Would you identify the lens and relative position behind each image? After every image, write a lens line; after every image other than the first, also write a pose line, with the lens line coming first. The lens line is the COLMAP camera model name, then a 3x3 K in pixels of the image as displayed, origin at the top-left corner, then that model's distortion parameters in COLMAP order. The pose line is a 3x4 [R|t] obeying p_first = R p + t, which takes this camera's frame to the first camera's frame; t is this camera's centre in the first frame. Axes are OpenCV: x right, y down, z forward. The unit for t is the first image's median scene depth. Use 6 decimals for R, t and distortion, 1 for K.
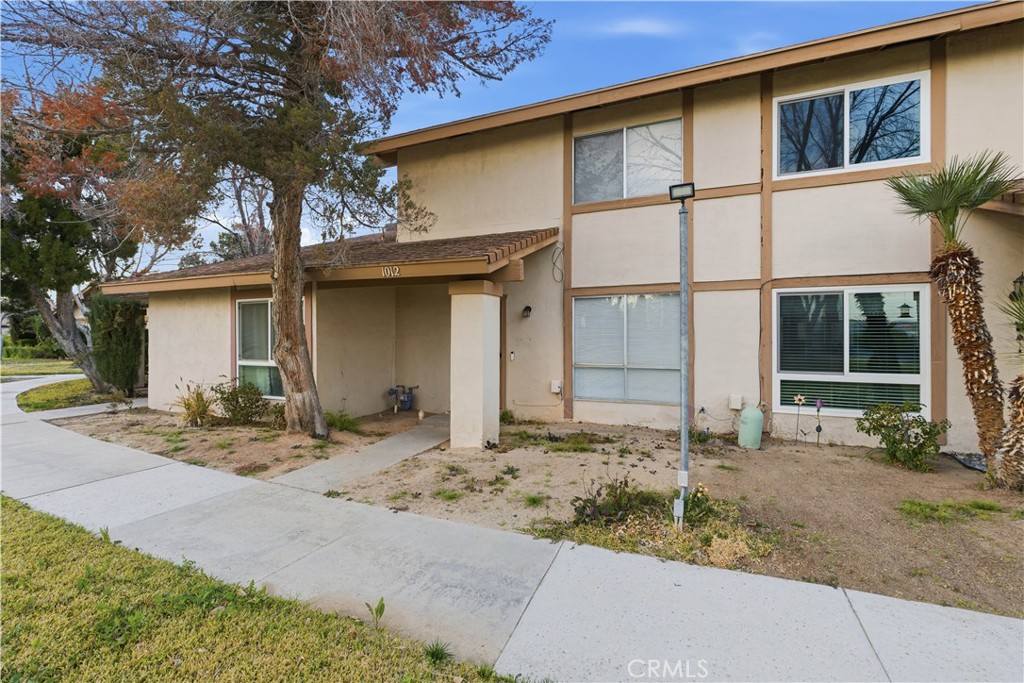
lens RADIAL K [[447.8, 0, 515.3], [0, 447.8, 337.8], [0, 0, 1]] dist [-0.003562, 0.000001]
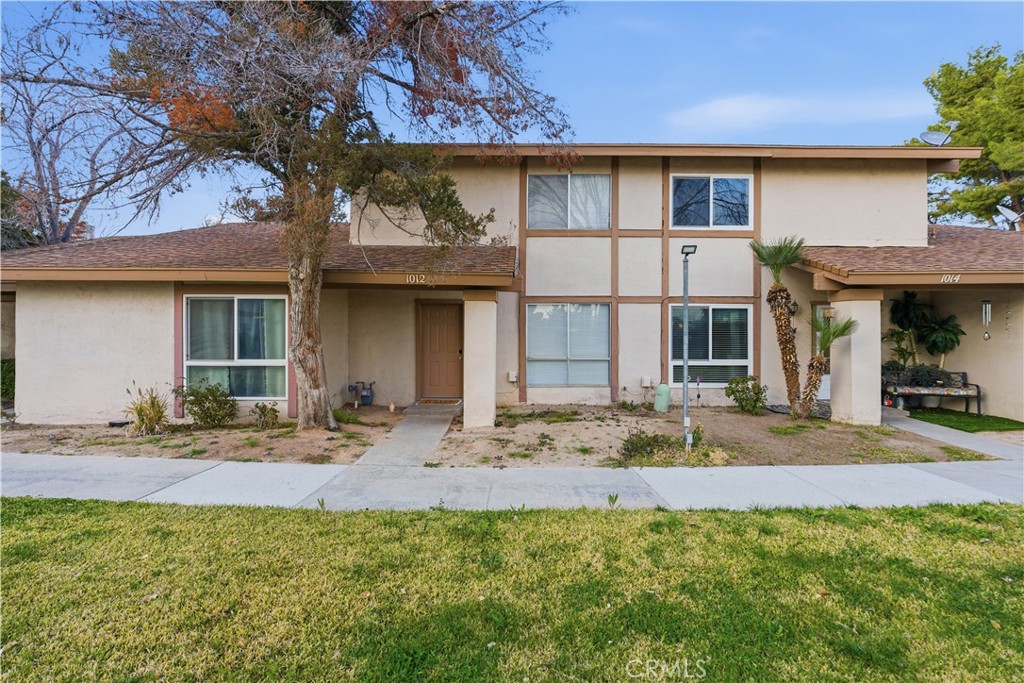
lens RADIAL K [[447.8, 0, 515.3], [0, 447.8, 337.8], [0, 0, 1]] dist [-0.003562, 0.000001]
pose [[0.916255, -0.000145, 0.400597, -0.475873], [-0.001654, 0.999990, 0.004146, -0.002102], [-0.400593, -0.004461, 0.916245, -0.144282]]
